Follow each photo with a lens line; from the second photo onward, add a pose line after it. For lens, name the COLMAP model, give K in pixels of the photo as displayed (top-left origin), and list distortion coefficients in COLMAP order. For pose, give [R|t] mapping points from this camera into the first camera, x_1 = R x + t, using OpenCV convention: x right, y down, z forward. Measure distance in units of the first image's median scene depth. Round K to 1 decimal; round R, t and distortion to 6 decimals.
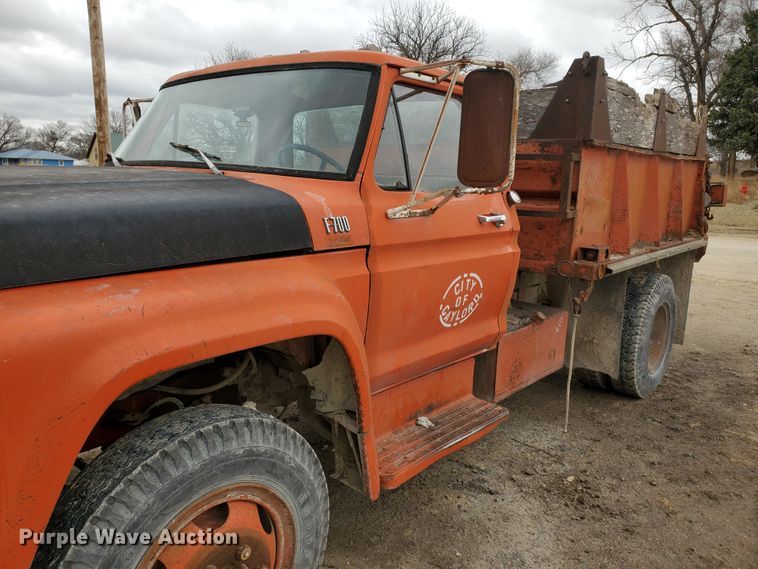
lens RADIAL K [[591.6, 0, 375.8], [0, 591.6, 294.9], [0, 0, 1]] dist [0.030534, -0.001864]
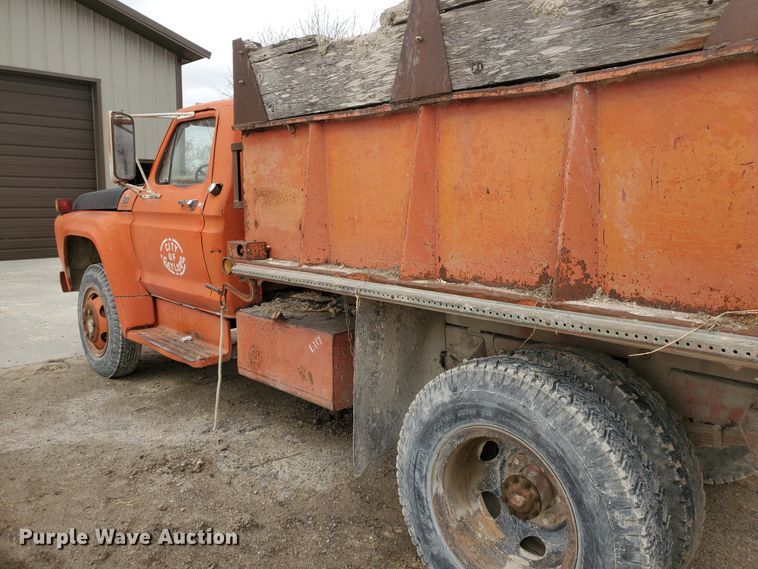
lens RADIAL K [[595.5, 0, 394.4], [0, 595.5, 278.5], [0, 0, 1]] dist [0.084458, -0.152450]
pose [[-0.085911, 0.101689, -0.991100, 1.307059], [-0.202826, 0.972160, 0.117328, -0.186282], [0.975439, 0.211101, -0.062894, 1.348449]]
